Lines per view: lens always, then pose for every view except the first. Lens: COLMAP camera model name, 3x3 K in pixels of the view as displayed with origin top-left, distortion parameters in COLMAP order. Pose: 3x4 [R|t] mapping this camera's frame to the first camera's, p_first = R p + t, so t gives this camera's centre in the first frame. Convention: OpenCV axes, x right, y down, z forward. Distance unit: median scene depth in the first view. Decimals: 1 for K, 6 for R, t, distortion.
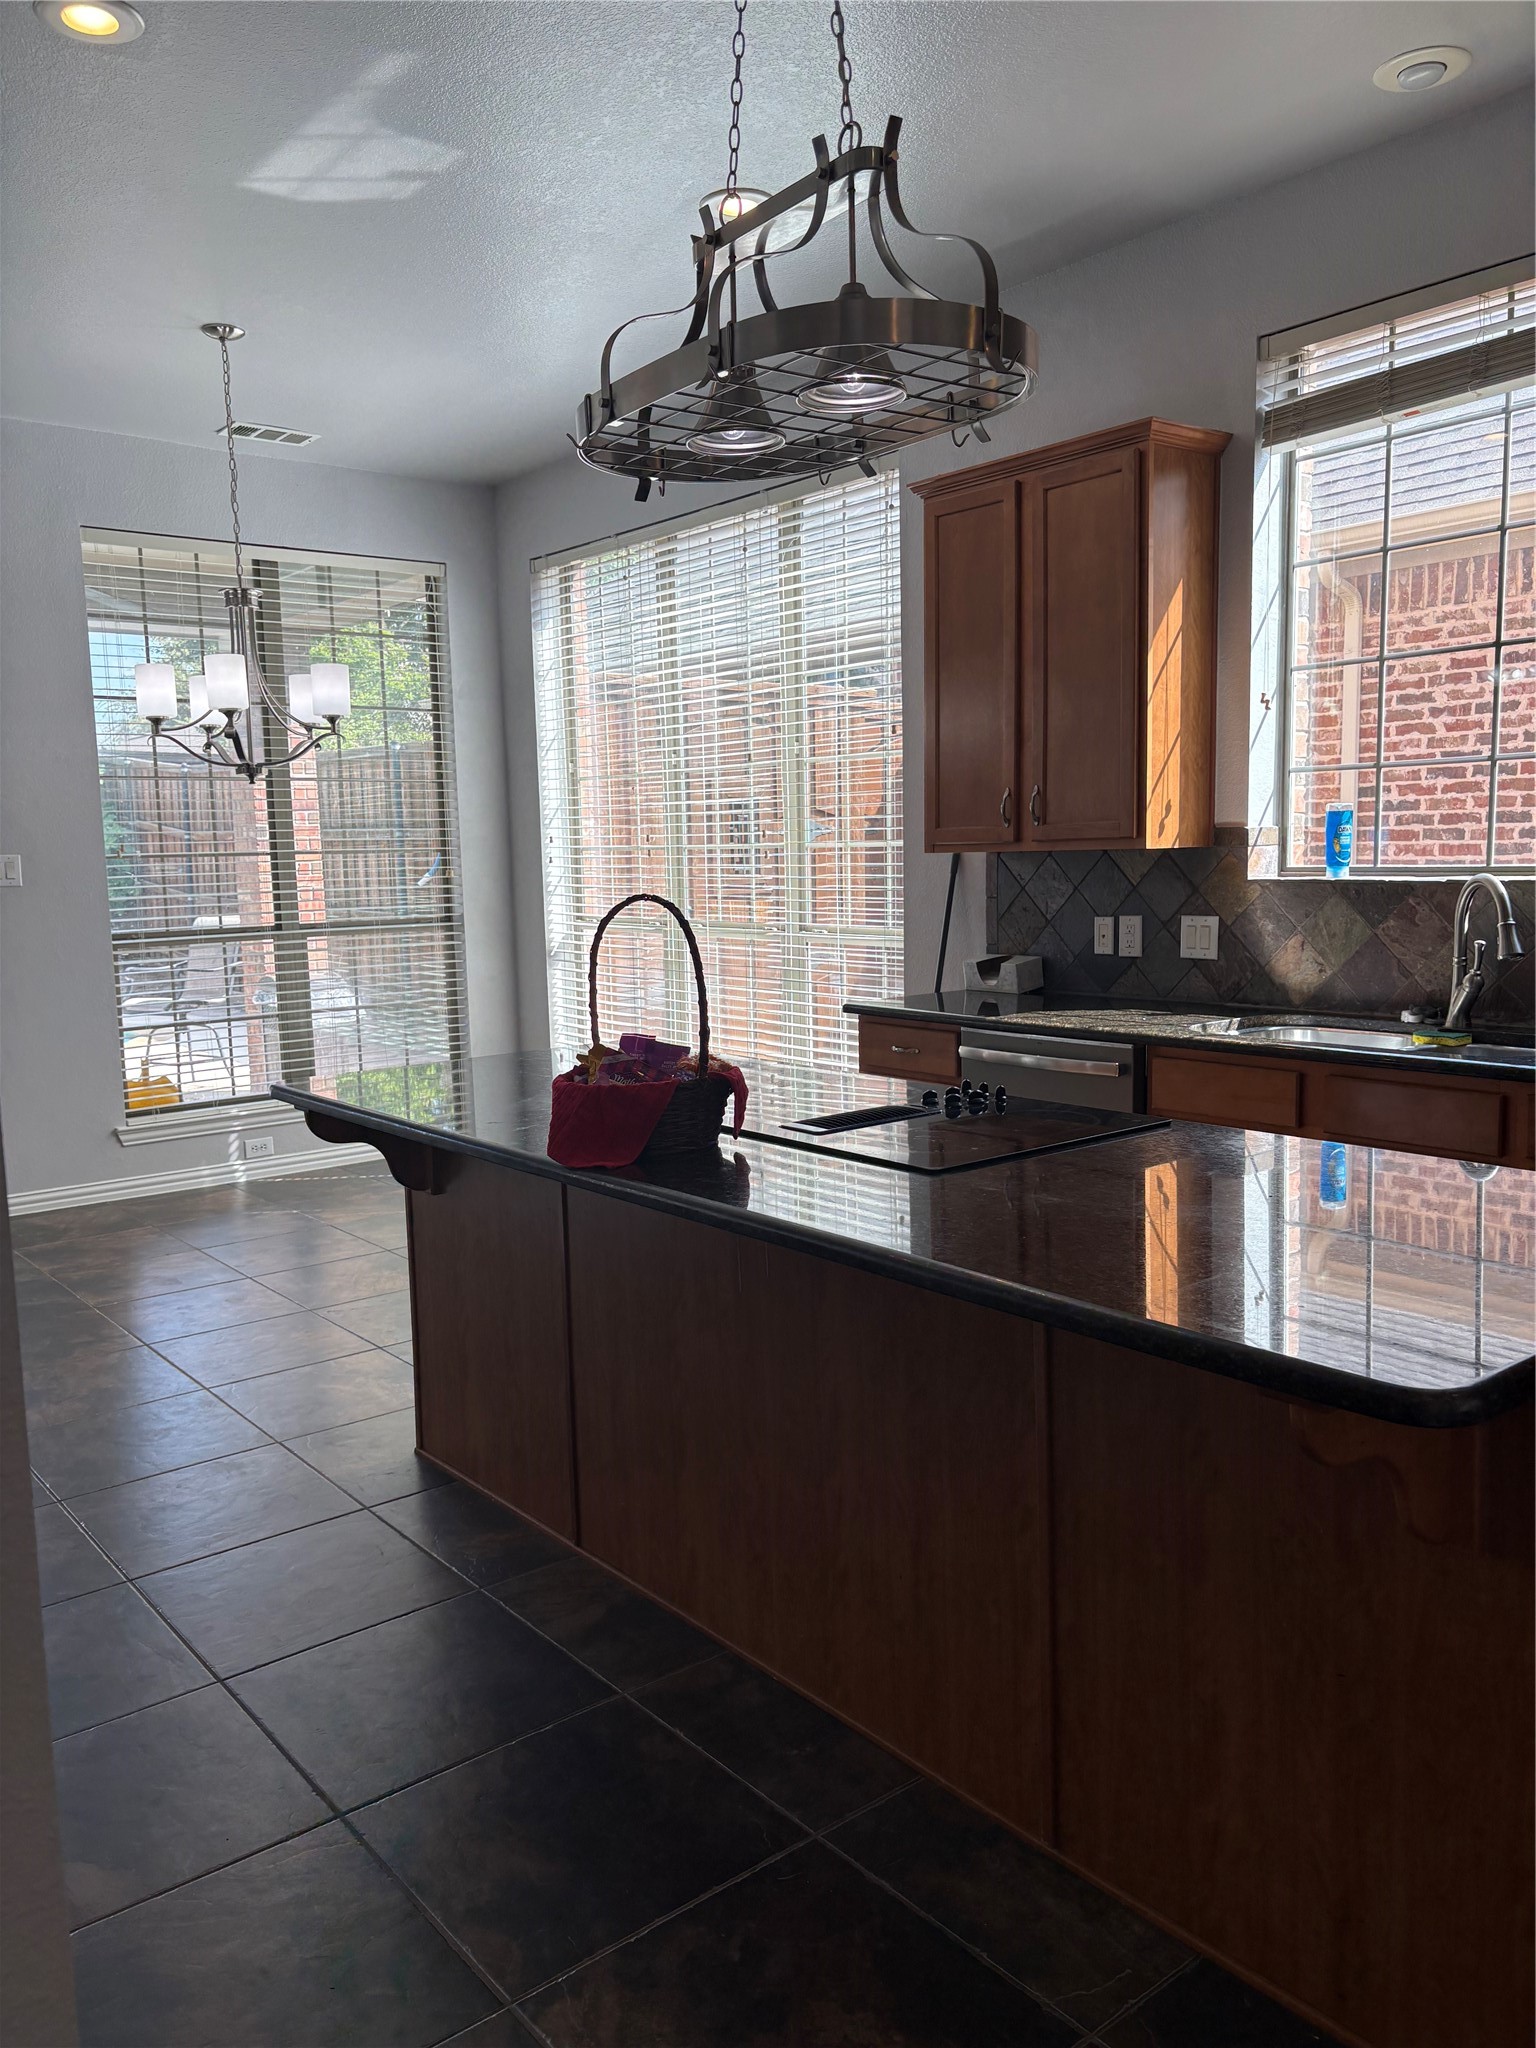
lens RADIAL K [[1562.6, 0, 726.2], [0, 1562.6, 1028.7], [0, 0, 1]] dist [0.101683, -0.162689]
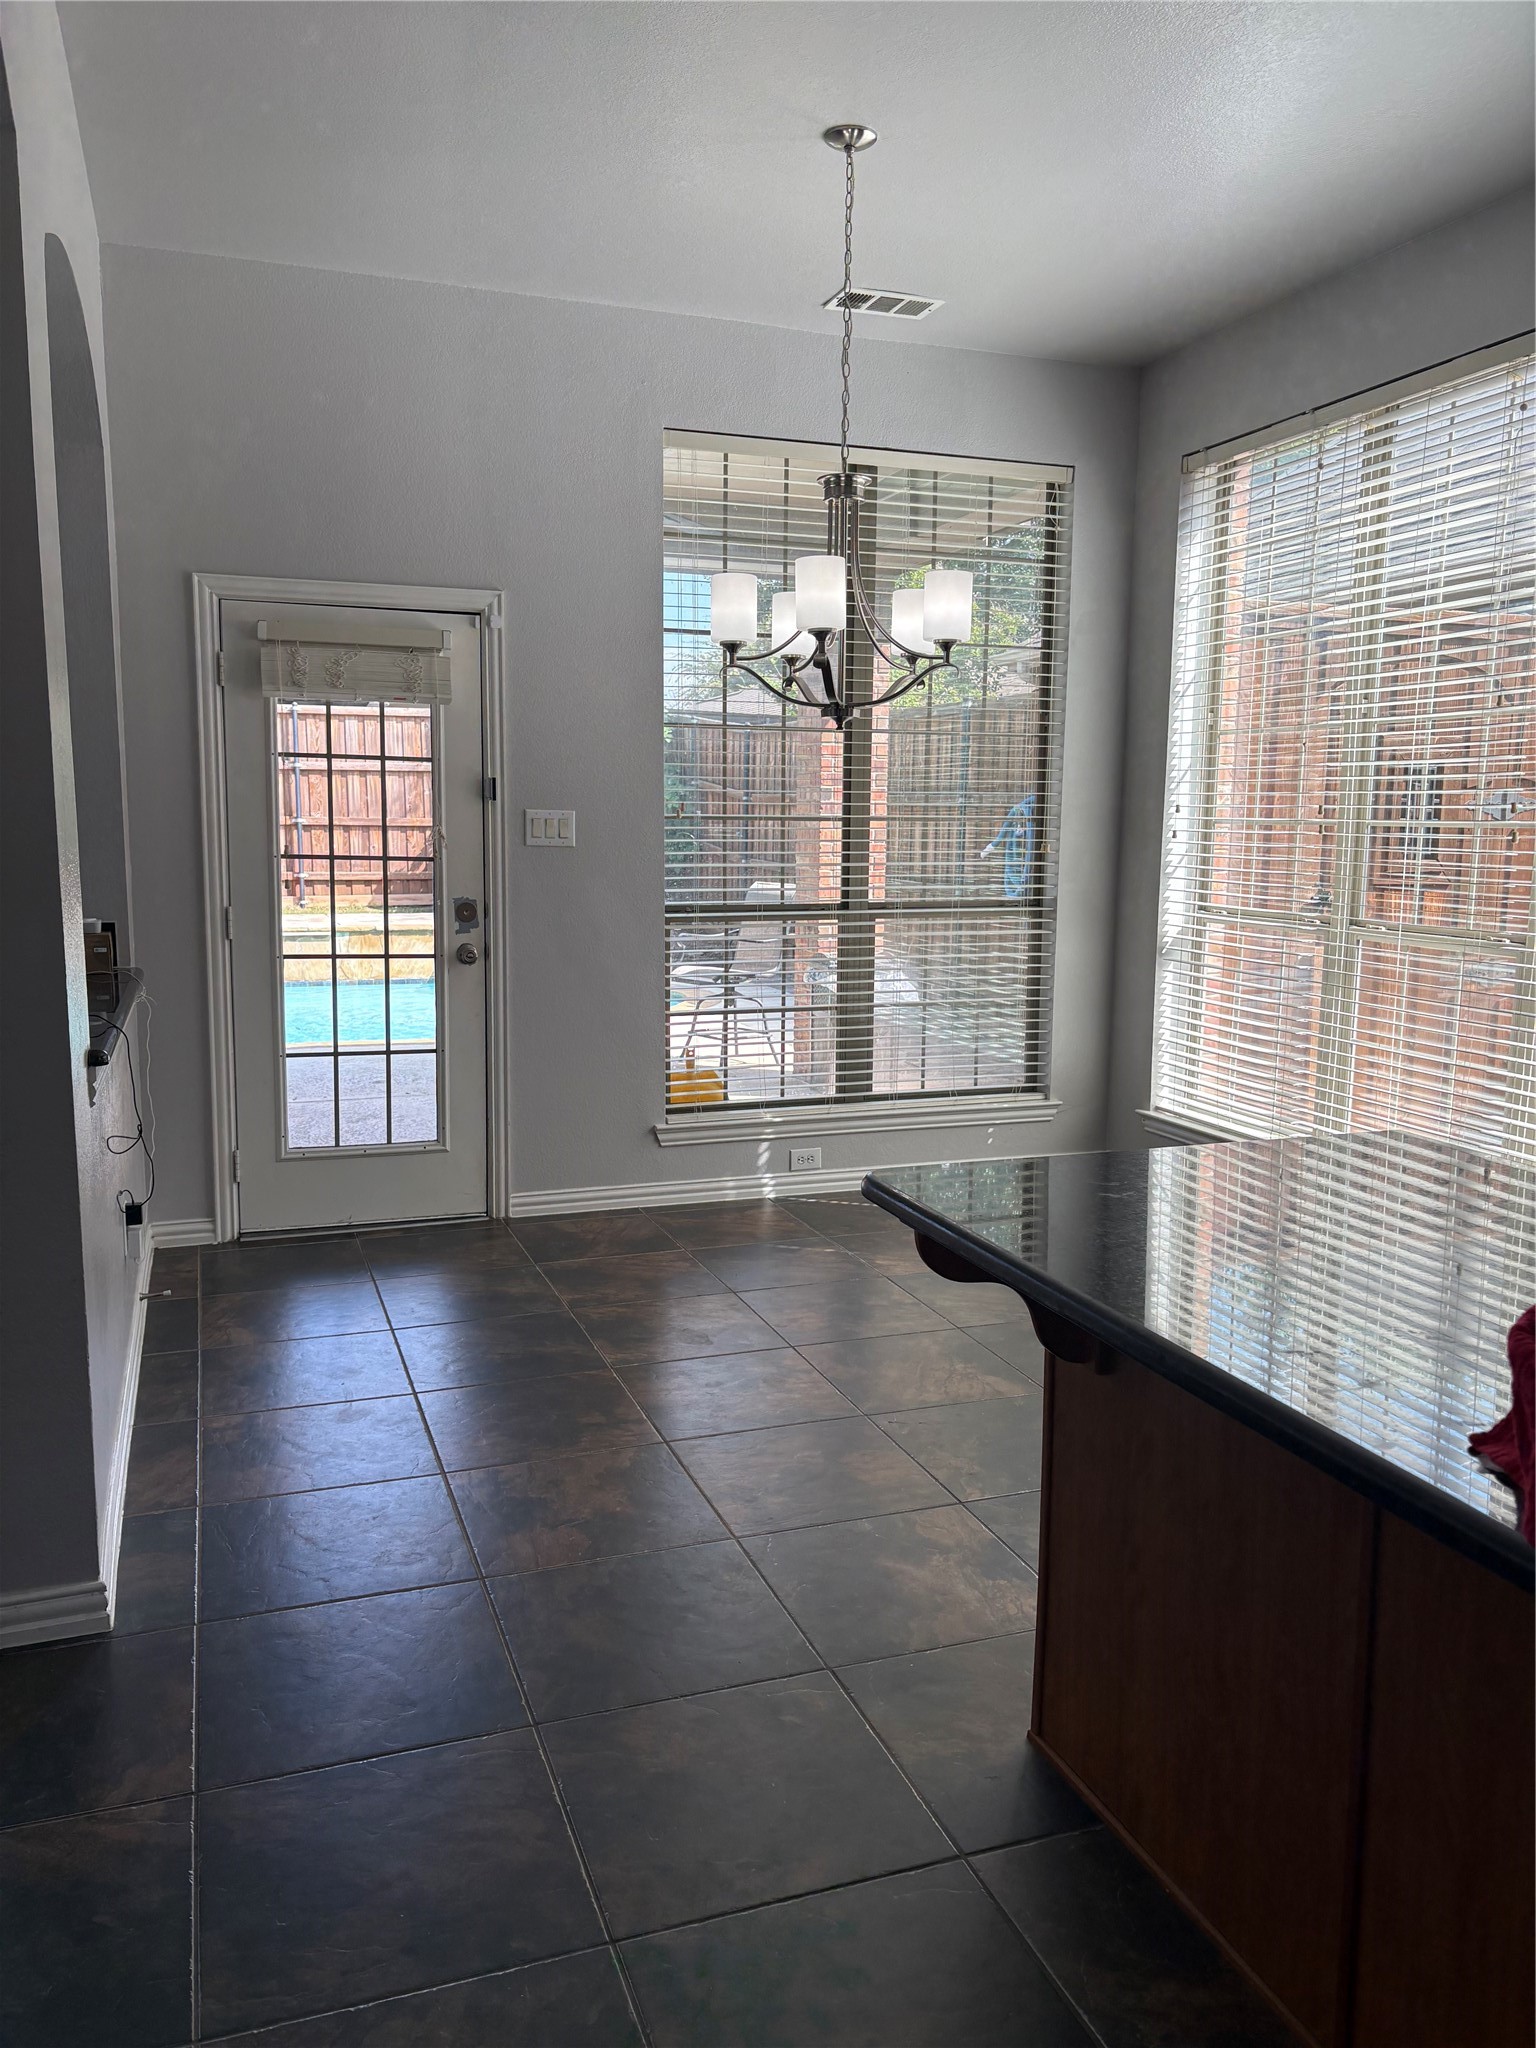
lens RADIAL K [[1555.1, 0, 768.0], [0, 1555.1, 1024.0], [0, 0, 1]] dist [0.287980, -0.661461]
pose [[0.951594, 0.073705, -0.298388, -0.067193], [-0.068778, 0.997267, 0.026992, -0.020608], [0.299562, -0.005162, 0.954063, 0.180481]]
